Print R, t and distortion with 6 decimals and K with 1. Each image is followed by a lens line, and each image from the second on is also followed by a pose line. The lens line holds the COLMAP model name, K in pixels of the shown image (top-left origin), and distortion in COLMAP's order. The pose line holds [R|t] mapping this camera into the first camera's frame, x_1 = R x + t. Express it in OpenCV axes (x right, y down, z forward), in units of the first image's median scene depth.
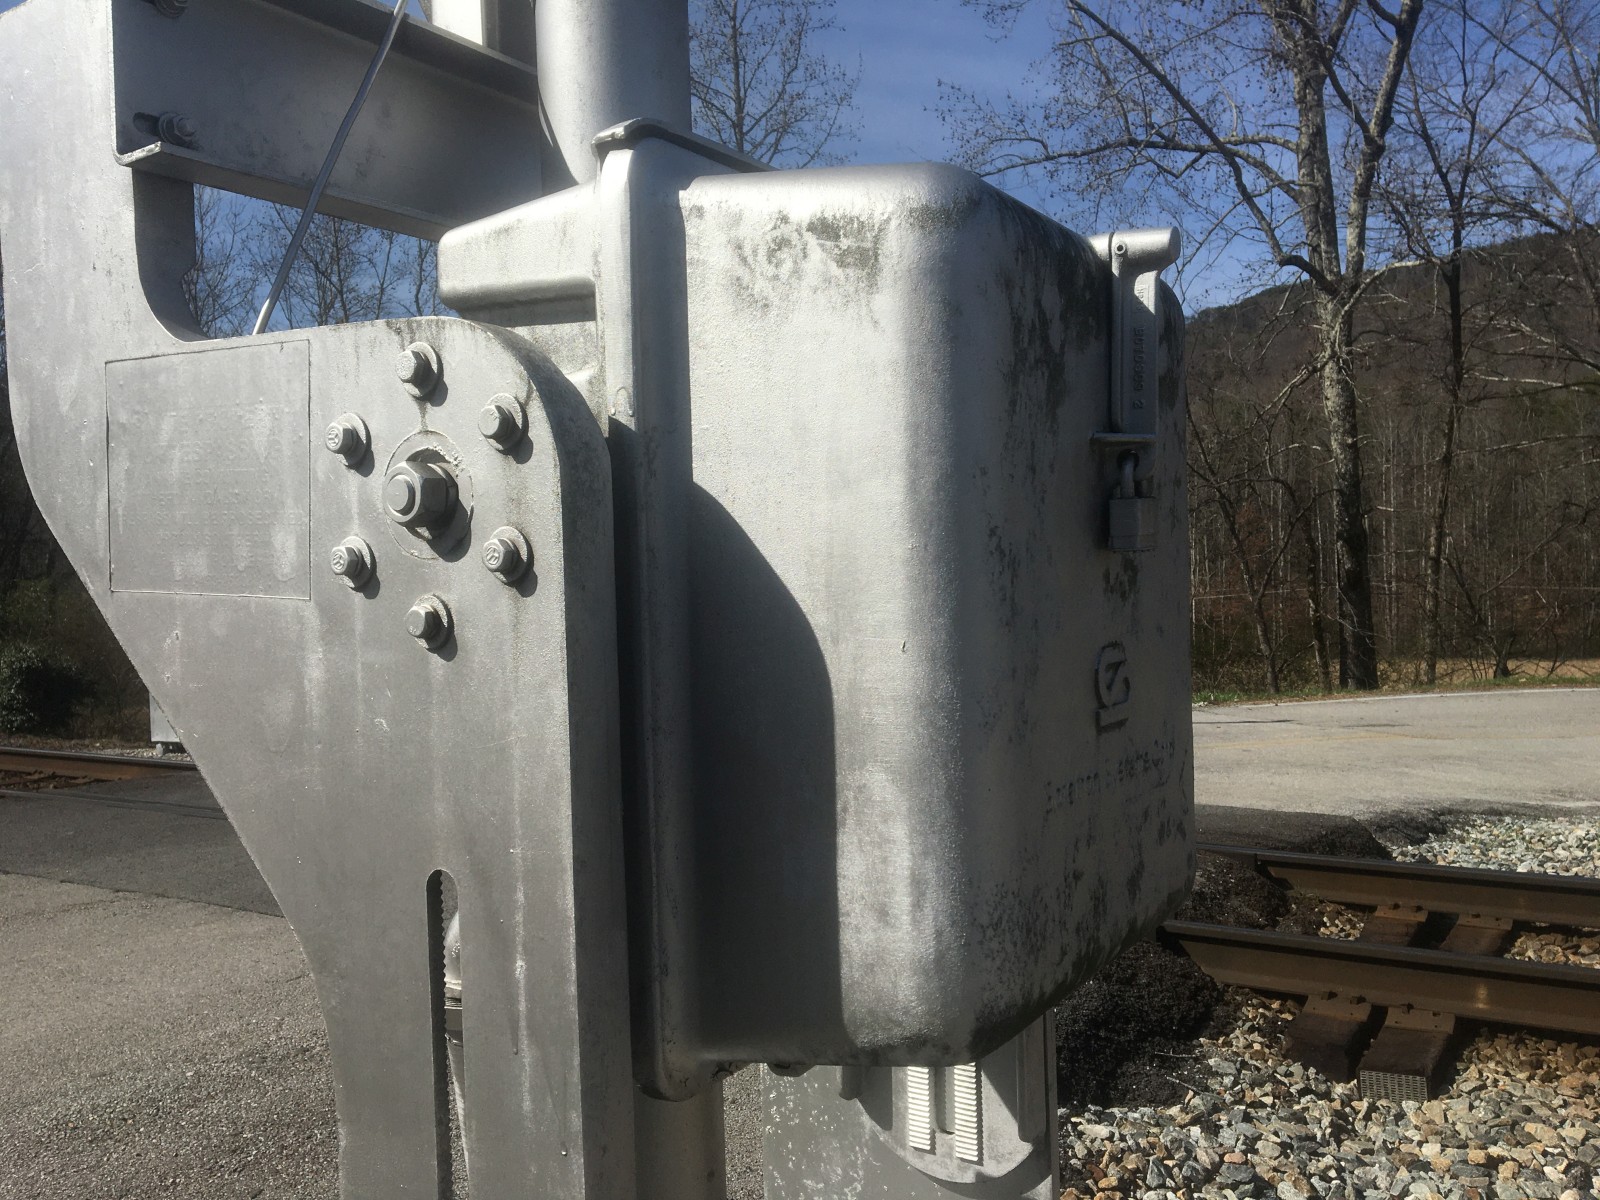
lens RADIAL K [[1320.3, 0, 783.3], [0, 1320.3, 606.5], [0, 0, 1]] dist [0.086630, -0.131843]
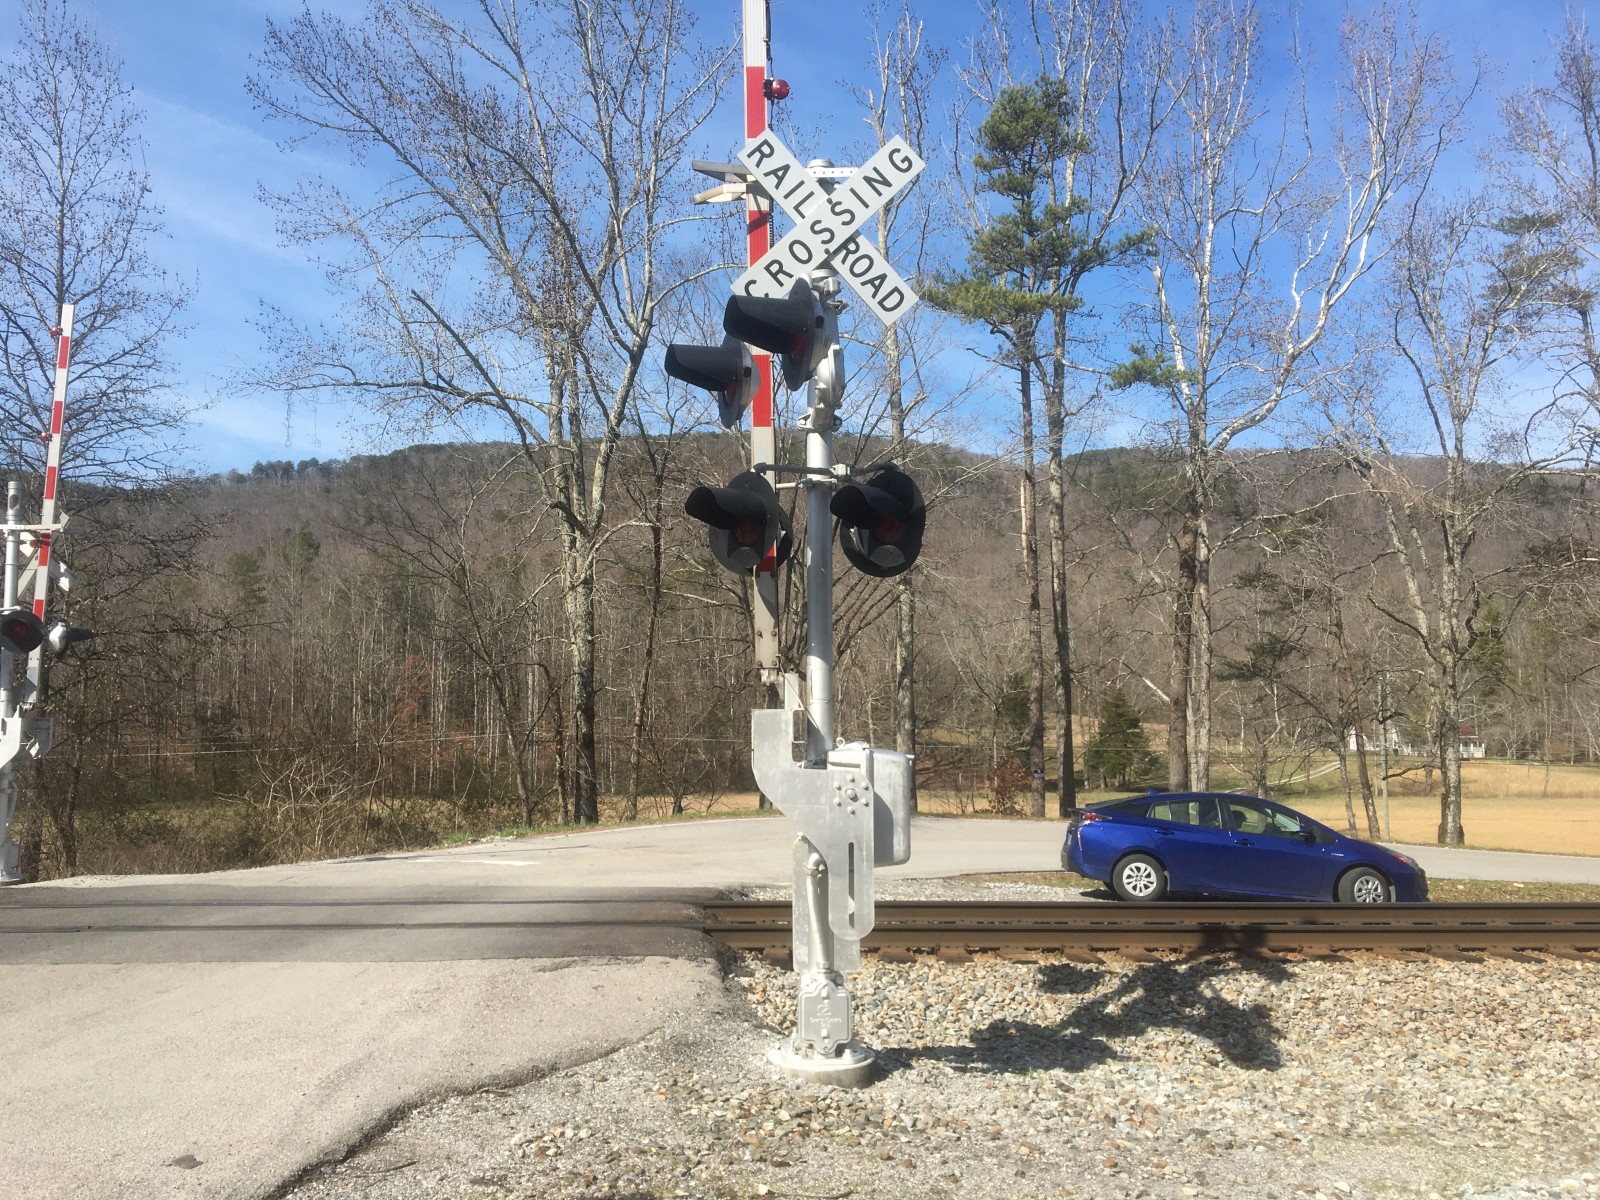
lens RADIAL K [[1325.9, 0, 783.9], [0, 1325.9, 597.4], [0, 0, 1]] dist [0.095505, -0.145576]
pose [[0.808275, 0.071925, 0.584395, -0.203218], [-0.006844, 0.993592, -0.112821, -0.013548], [-0.588765, 0.087191, 0.803588, -0.199593]]
